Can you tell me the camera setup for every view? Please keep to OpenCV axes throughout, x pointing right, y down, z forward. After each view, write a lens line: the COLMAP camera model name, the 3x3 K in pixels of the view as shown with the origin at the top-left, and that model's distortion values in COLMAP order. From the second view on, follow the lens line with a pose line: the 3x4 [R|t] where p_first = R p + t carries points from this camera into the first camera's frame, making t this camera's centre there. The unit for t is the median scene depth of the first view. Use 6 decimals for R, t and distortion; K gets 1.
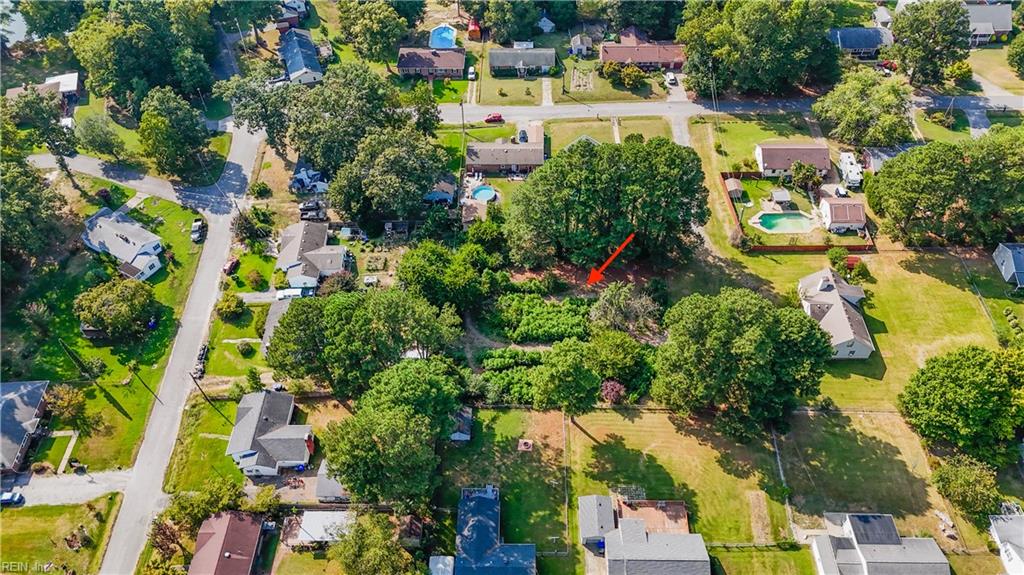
lens RADIAL K [[760.0, 0, 514.4], [0, 760.0, 285.1], [0, 0, 1]] dist [0.066751, -0.055091]
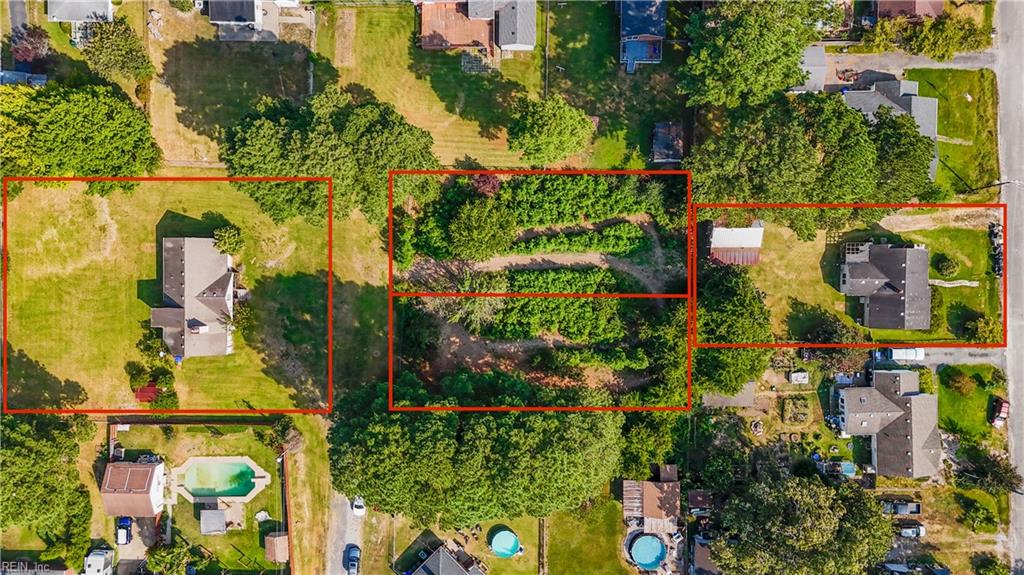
lens RADIAL K [[760.0, 0, 514.4], [0, 760.0, 285.1], [0, 0, 1]] dist [0.066751, -0.055091]
pose [[-0.999588, 0.000526, 0.028683, 0.062555], [0.018044, -0.765744, 0.642892, -0.404103], [0.022302, 0.643145, 0.765420, 0.356308]]
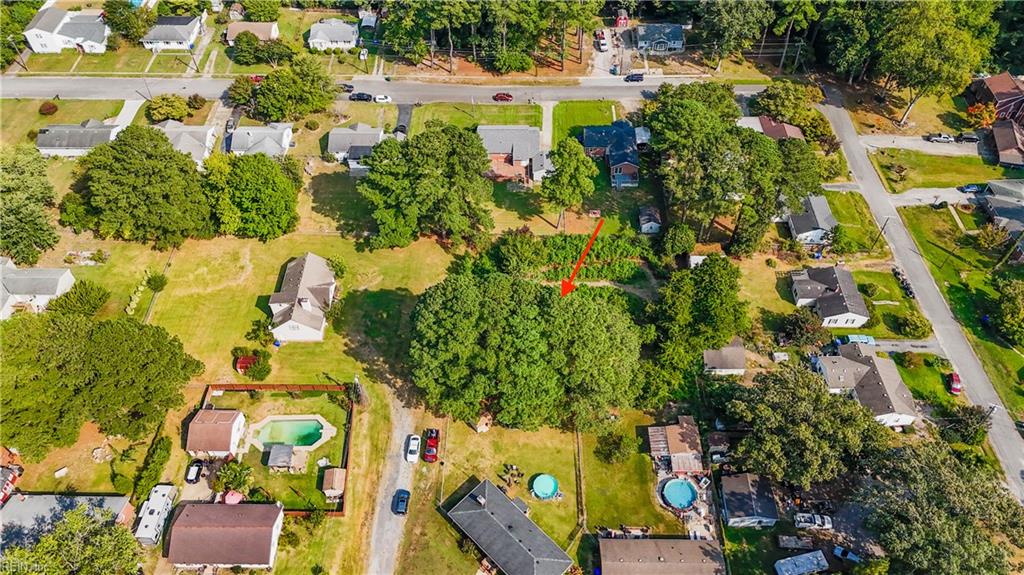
lens RADIAL K [[760.0, 0, 514.4], [0, 760.0, 285.1], [0, 0, 1]] dist [0.066751, -0.055091]
pose [[-0.999880, 0.013114, 0.008264, 0.114644], [0.006437, -0.133667, 0.991005, -0.867204], [0.014101, 0.990939, 0.133567, 0.761024]]
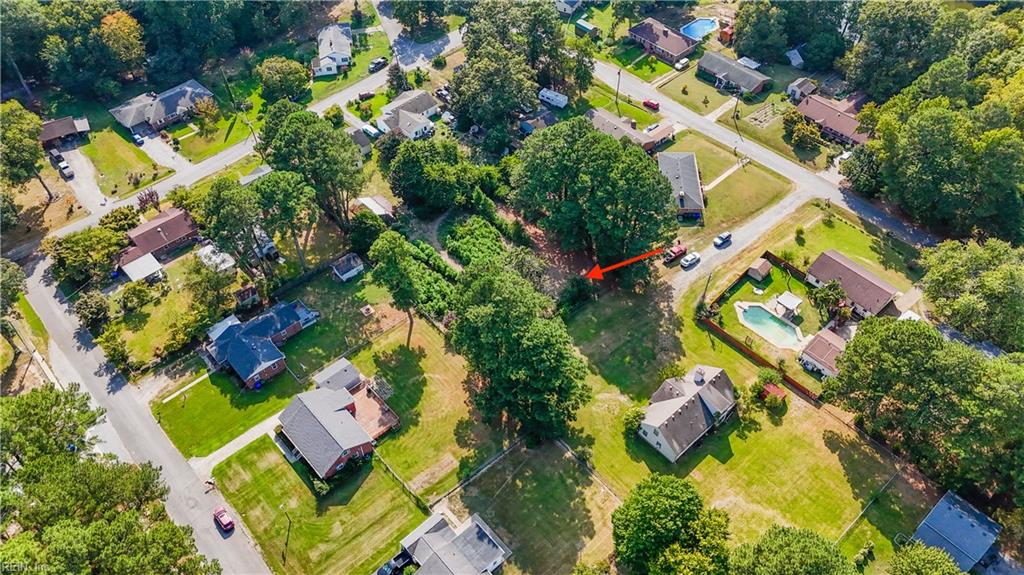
lens RADIAL K [[760.0, 0, 514.4], [0, 760.0, 285.1], [0, 0, 1]] dist [0.066751, -0.055091]
pose [[0.681130, 0.549604, -0.483733, 0.567236], [-0.545888, 0.821506, 0.164724, -0.107292], [0.487923, 0.151866, 0.859574, 0.088682]]
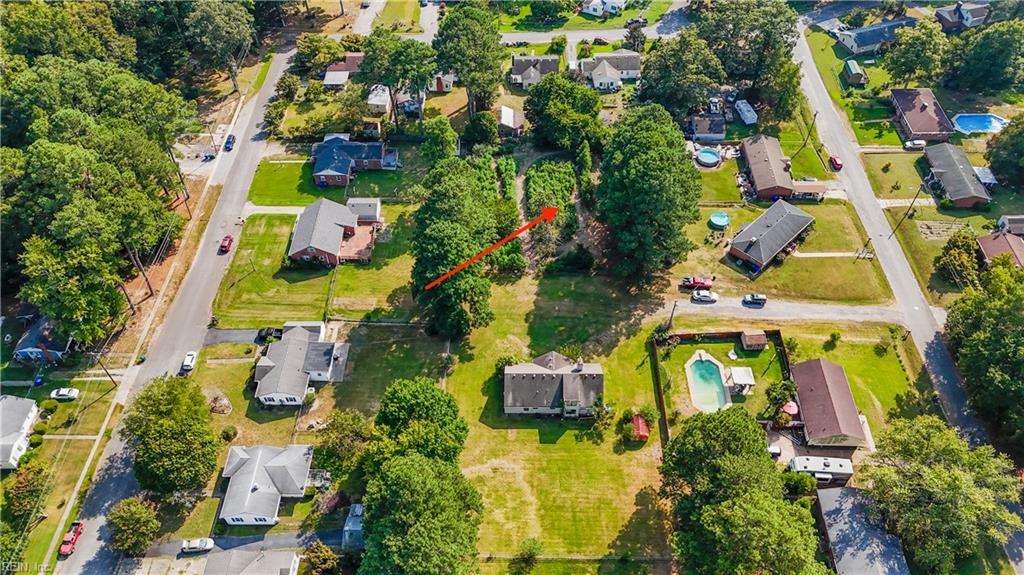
lens RADIAL K [[760.0, 0, 514.4], [0, 760.0, 285.1], [0, 0, 1]] dist [0.066751, -0.055091]
pose [[-0.000326, 0.755602, -0.655031, 0.833786], [-0.741012, 0.439666, 0.507539, -0.404681], [0.671492, 0.485551, 0.559767, 0.347539]]
